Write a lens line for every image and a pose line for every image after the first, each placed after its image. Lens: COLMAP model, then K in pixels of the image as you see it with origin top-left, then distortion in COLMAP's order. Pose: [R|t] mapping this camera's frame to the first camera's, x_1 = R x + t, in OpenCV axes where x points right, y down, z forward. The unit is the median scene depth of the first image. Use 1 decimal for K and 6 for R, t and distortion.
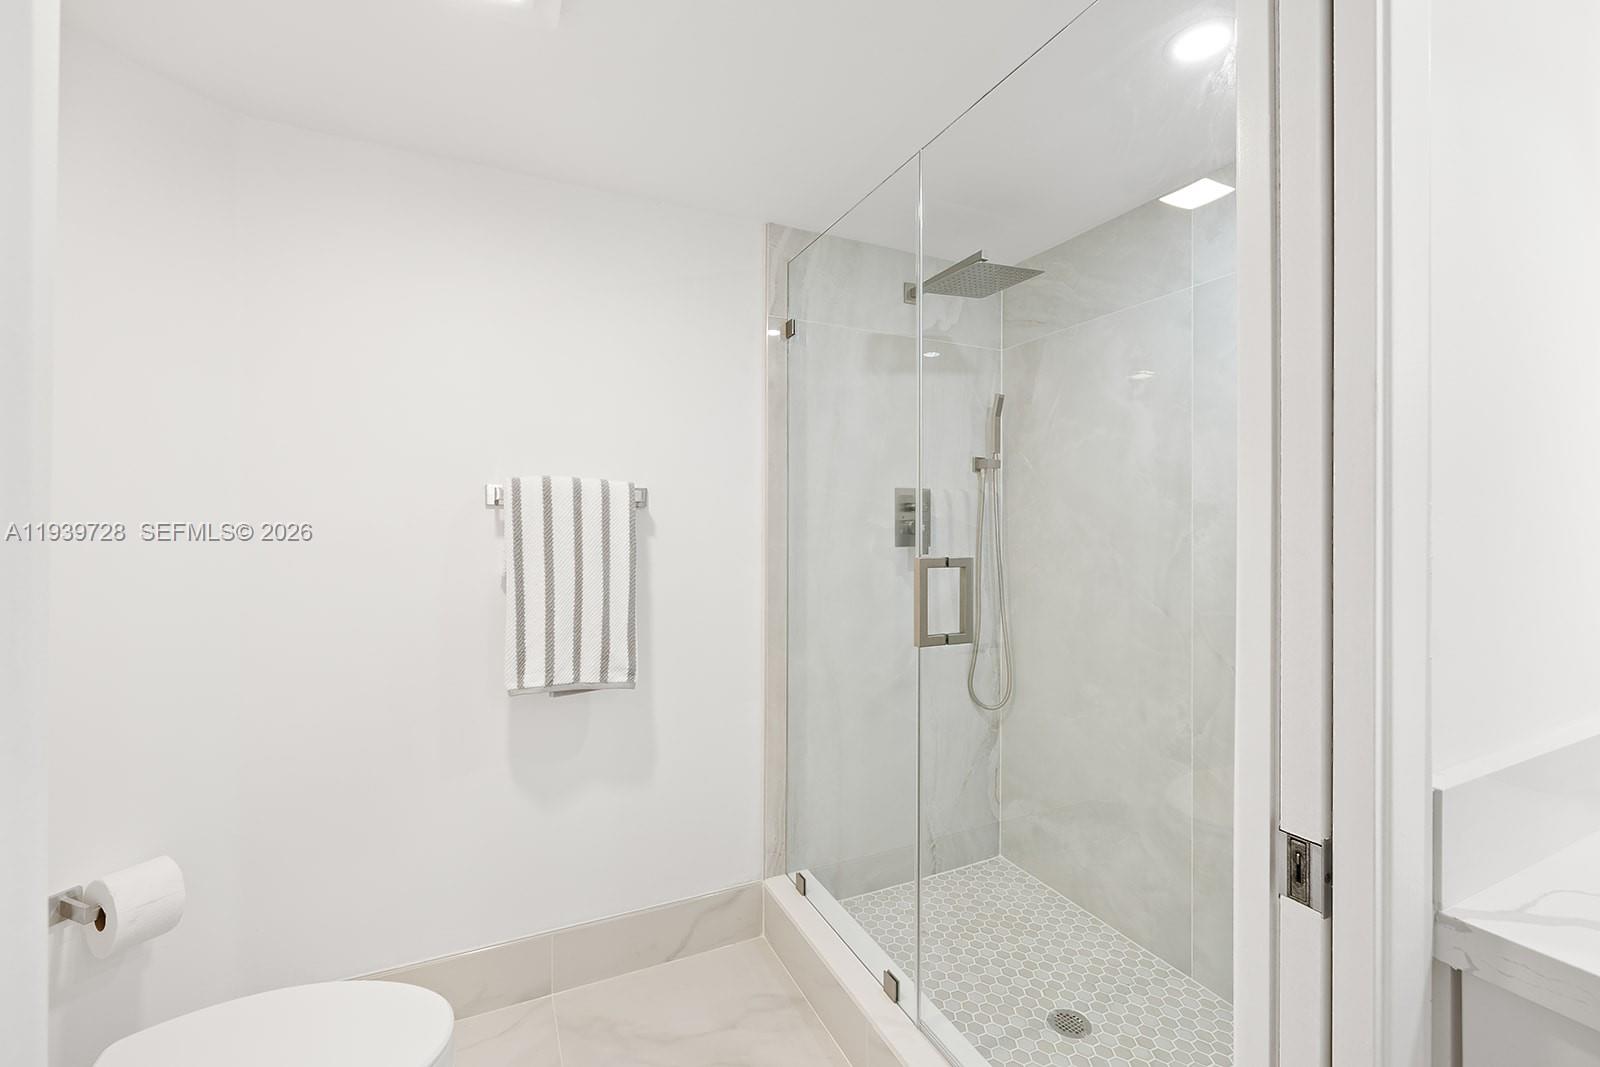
lens RADIAL K [[672.9, 0, 798.9], [0, 672.9, 524.0], [0, 0, 1]] dist [-0.001496, 0.000105]
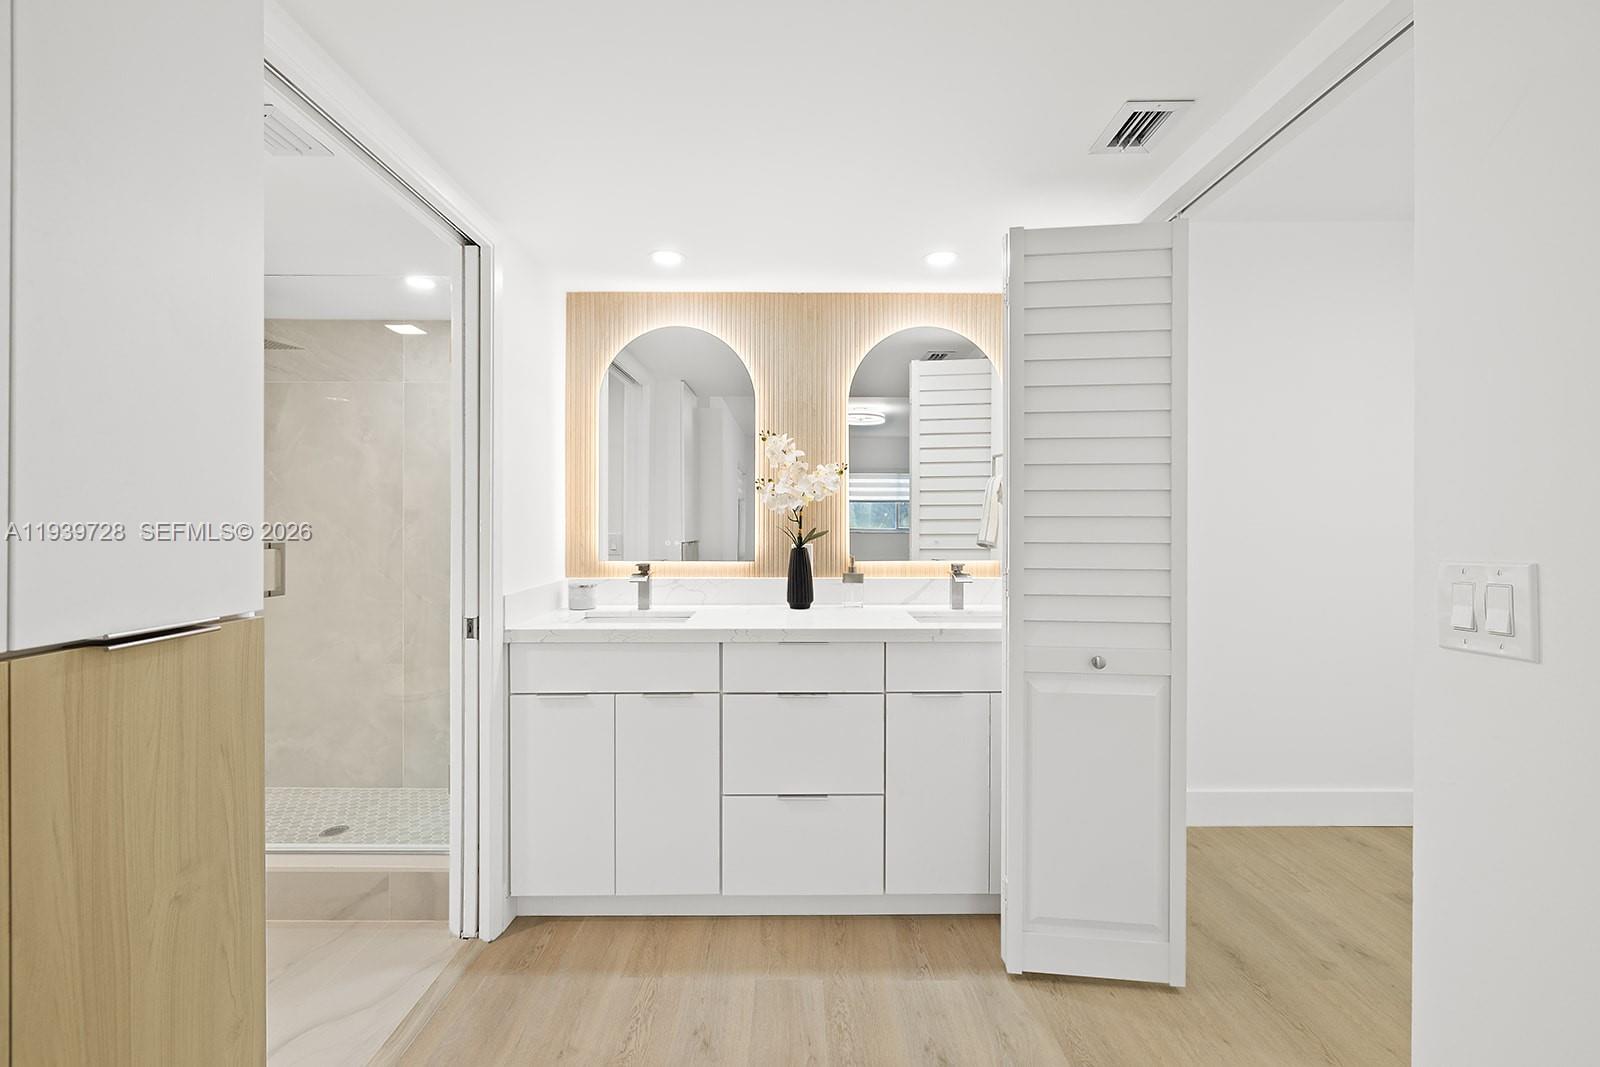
lens RADIAL K [[670.5, 0, 797.4], [0, 670.5, 525.6], [0, 0, 1]] dist [0.000823, 0.000053]
pose [[0.429166, -0.003746, 0.903218, -0.452164], [-0.002473, 0.999983, 0.005322, -0.001098], [-0.903222, -0.004518, 0.429150, -0.546651]]
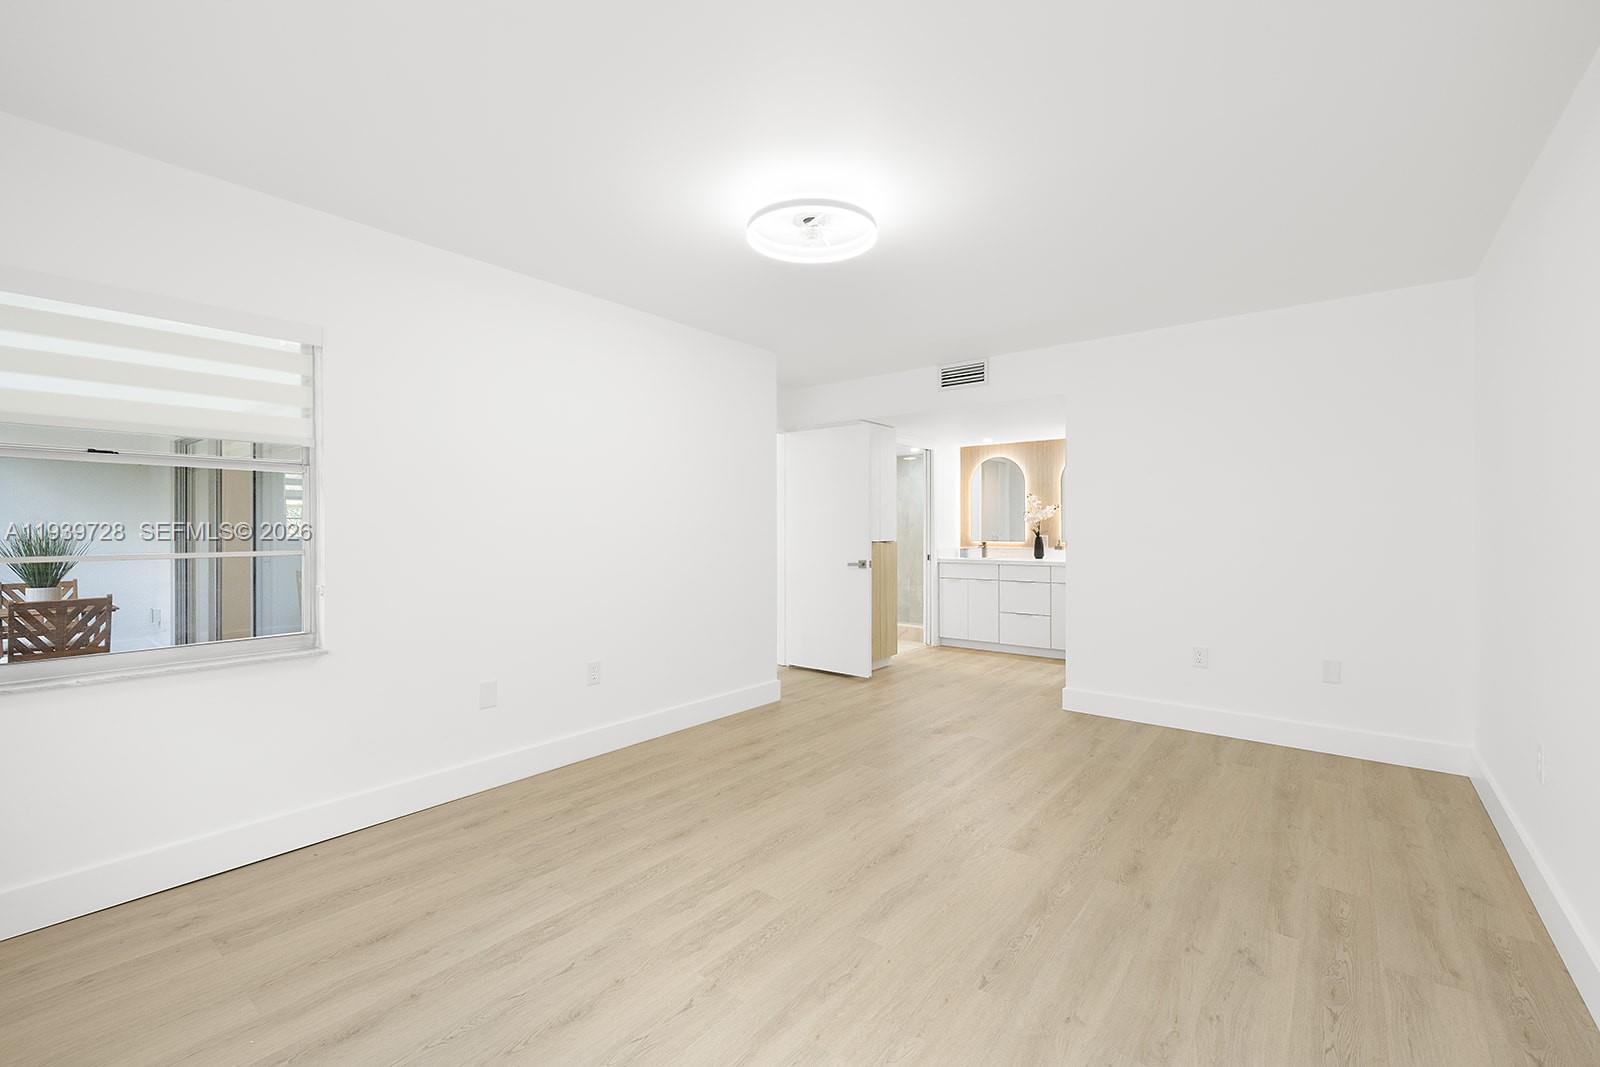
lens RADIAL K [[665.6, 0, 800.0], [0, 665.6, 533.5], [0, 0, 1]] dist [-0.001457, -0.000285]
pose [[0.898721, -0.004613, 0.438497, -1.886780], [0.000924, 0.999962, 0.008626, -0.000027], [-0.438520, -0.007348, 0.898691, -2.506191]]
